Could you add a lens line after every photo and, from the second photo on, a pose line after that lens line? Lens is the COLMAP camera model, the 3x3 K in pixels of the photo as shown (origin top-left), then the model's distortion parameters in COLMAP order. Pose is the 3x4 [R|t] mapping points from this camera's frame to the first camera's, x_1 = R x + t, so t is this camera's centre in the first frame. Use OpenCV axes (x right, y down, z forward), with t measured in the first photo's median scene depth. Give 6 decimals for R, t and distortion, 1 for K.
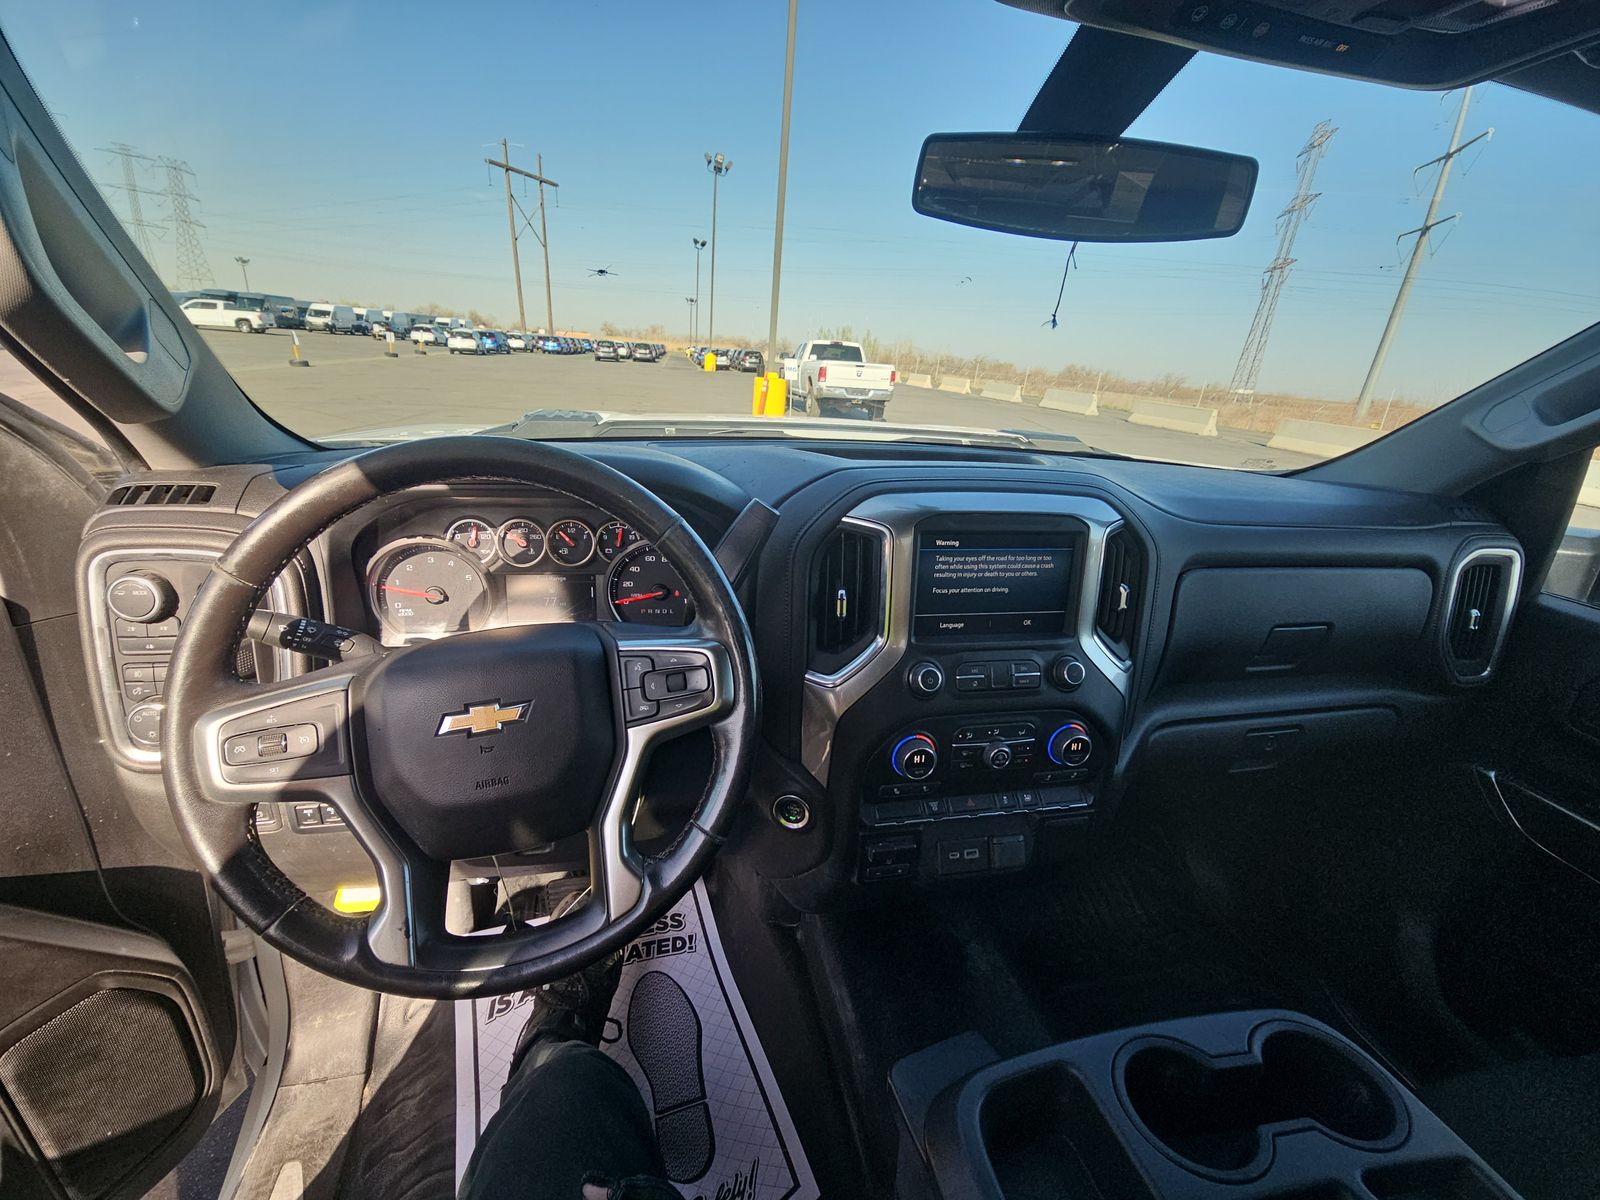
lens RADIAL K [[651.6, 0, 800.0], [0, 651.6, 600.0], [0, 0, 1]] dist [0.014450, -0.007867]
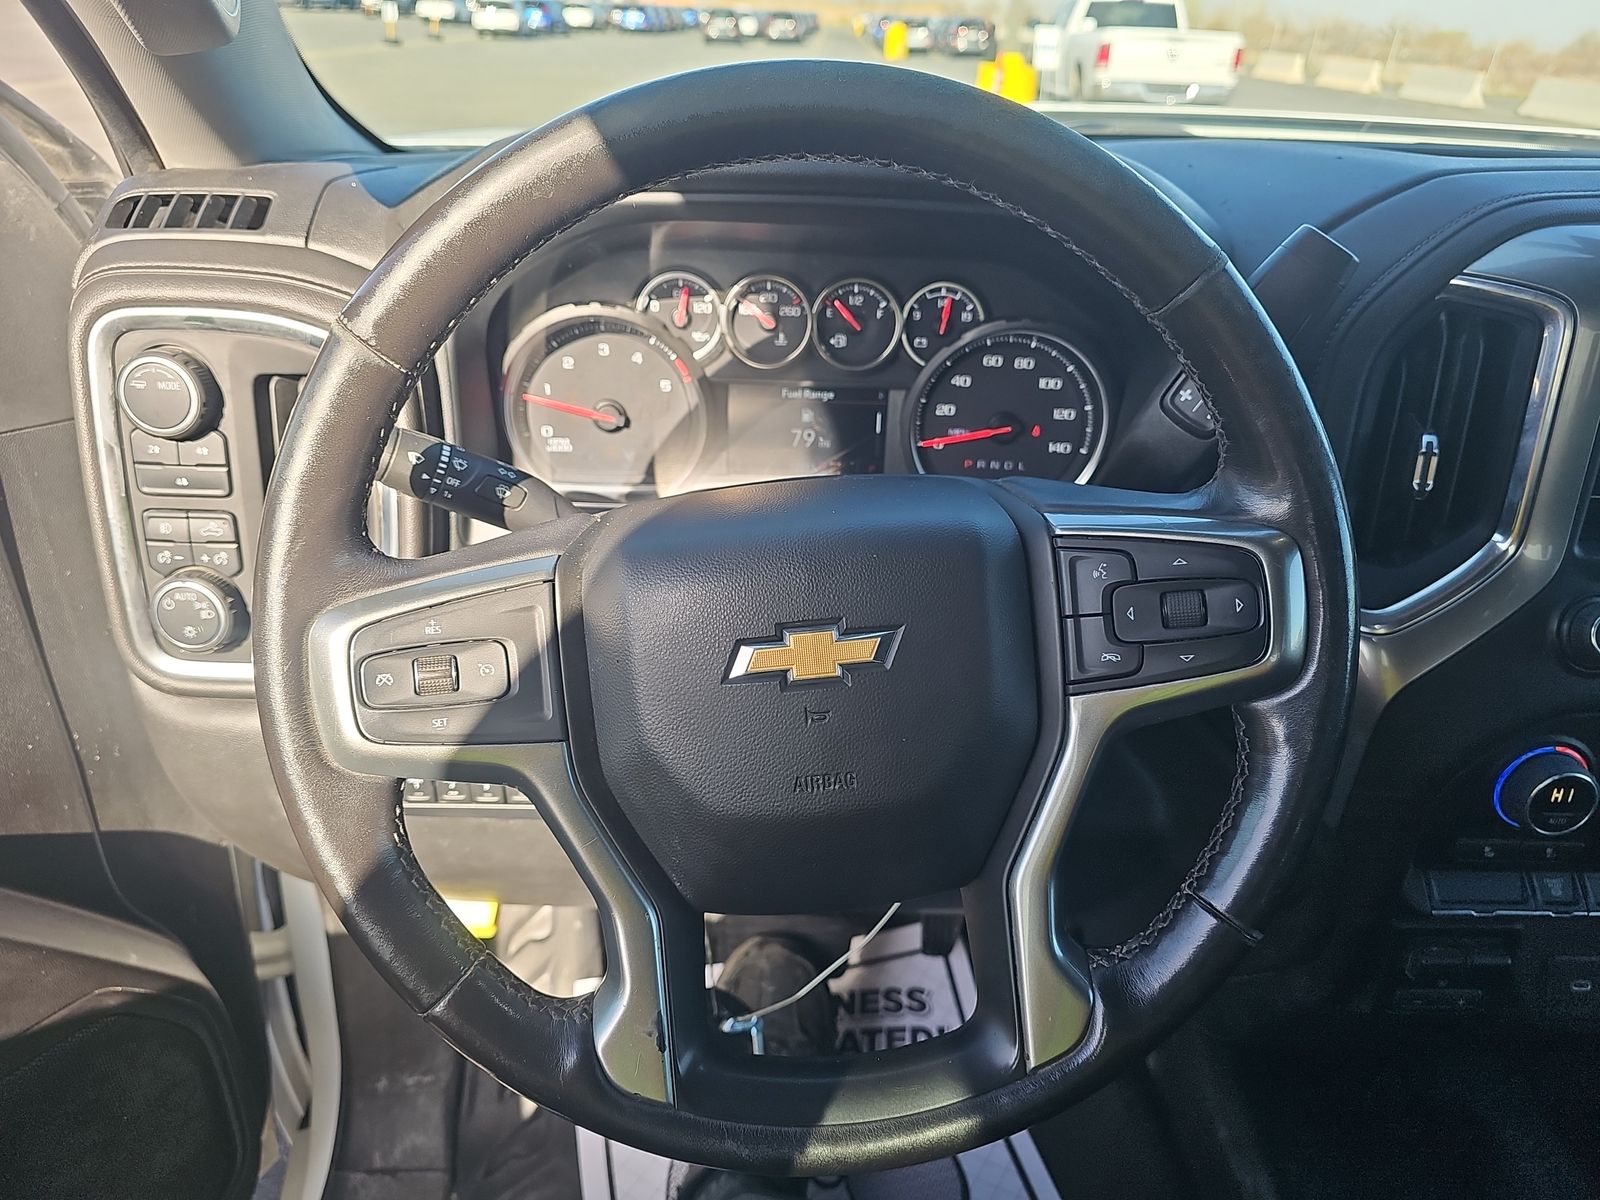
lens RADIAL K [[1071.8, 0, 810.0], [0, 1071.8, 594.3], [0, 0, 1]] dist [0.039000, -0.040309]
pose [[0.981523, 0.066106, -0.179560, -0.228545], [-0.043849, 0.991161, 0.125210, 0.021522], [0.186250, -0.115023, 0.975746, 0.137516]]
